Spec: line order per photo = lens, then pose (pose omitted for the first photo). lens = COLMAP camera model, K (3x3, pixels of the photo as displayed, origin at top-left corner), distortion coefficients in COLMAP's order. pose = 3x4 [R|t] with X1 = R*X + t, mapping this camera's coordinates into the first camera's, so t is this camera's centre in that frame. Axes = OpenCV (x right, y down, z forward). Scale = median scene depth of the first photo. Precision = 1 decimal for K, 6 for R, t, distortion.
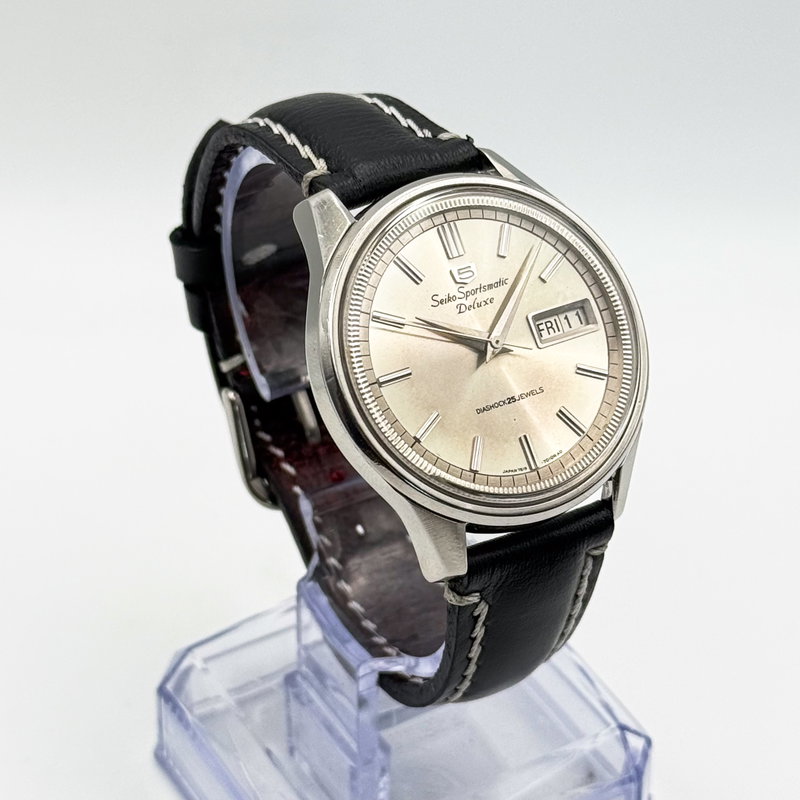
lens RADIAL K [[3081.3, 0, 402.4], [0, 3081.3, 399.6], [0, 0, 1]] dist [-0.025441, 0.000000]
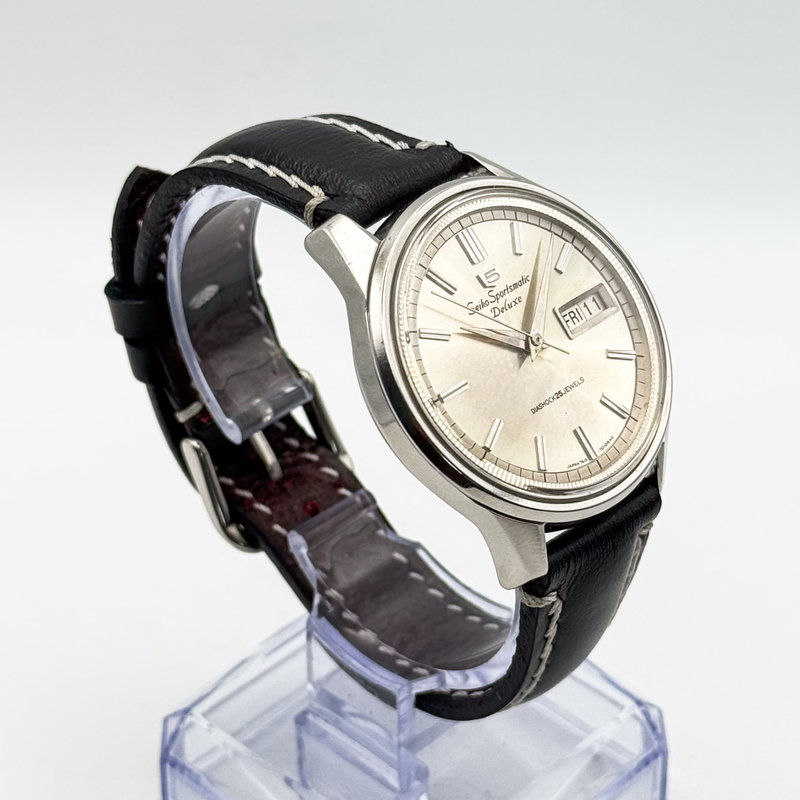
lens RADIAL K [[3081.3, 0, 399.4], [0, 3081.3, 399.8], [0, 0, 1]] dist [-0.025441, 0.000000]
pose [[0.961629, -0.164977, 0.219210, -0.227103], [0.165989, 0.986029, 0.013928, -0.020131], [-0.218445, 0.022992, 0.975578, 0.038113]]
